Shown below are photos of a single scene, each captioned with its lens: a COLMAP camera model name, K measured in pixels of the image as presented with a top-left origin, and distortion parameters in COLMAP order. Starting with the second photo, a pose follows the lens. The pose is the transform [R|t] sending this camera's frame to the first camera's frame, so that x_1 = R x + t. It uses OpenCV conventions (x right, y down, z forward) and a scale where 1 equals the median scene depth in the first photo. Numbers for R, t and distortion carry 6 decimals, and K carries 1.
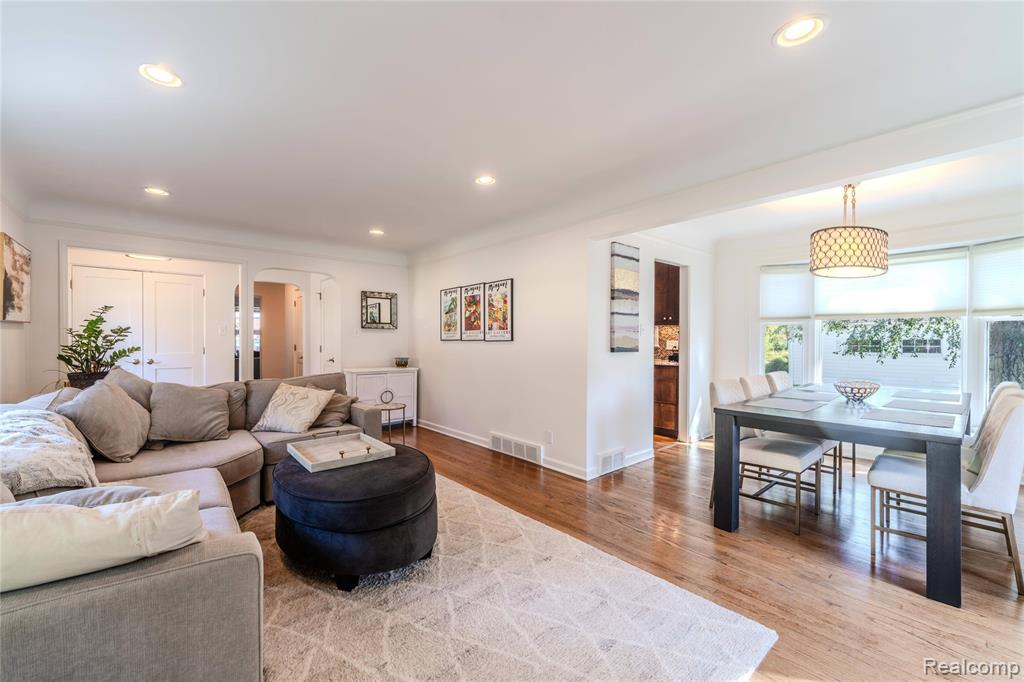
lens RADIAL K [[404.3, 0, 510.5], [0, 404.3, 341.5], [0, 0, 1]] dist [-0.010303, -0.000129]
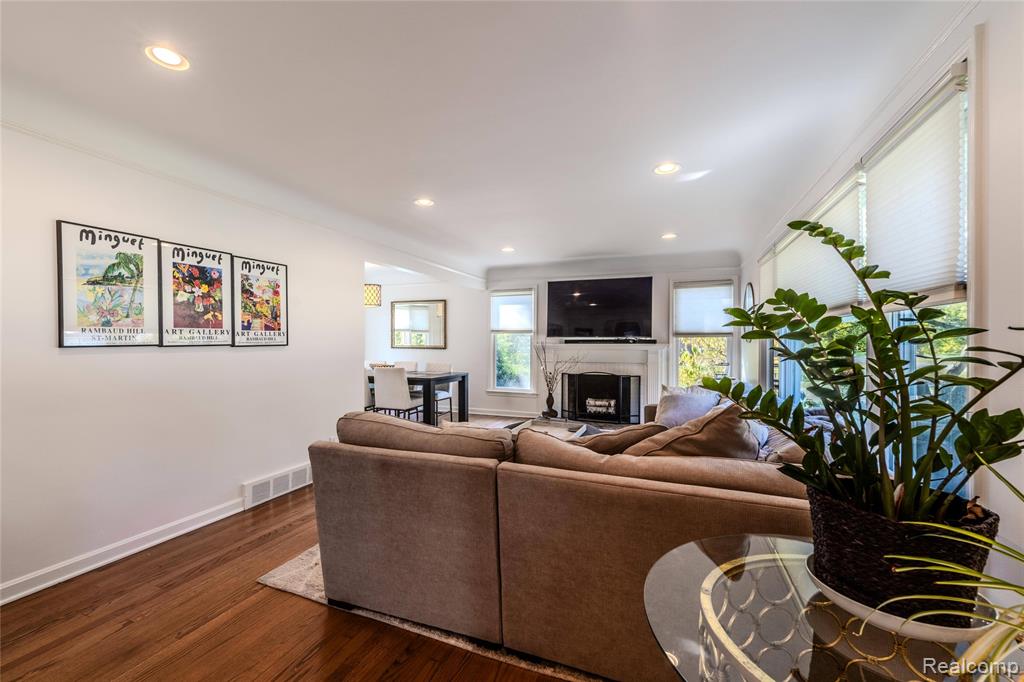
lens RADIAL K [[425.0, 0, 474.1], [0, 425.0, 344.6], [0, 0, 1]] dist [0.000507, -0.001310]
pose [[-0.395626, -0.006649, 0.918387, -0.868821], [0.004239, 0.999950, 0.009065, -0.009141], [-0.918402, 0.007479, -0.395578, 0.968154]]
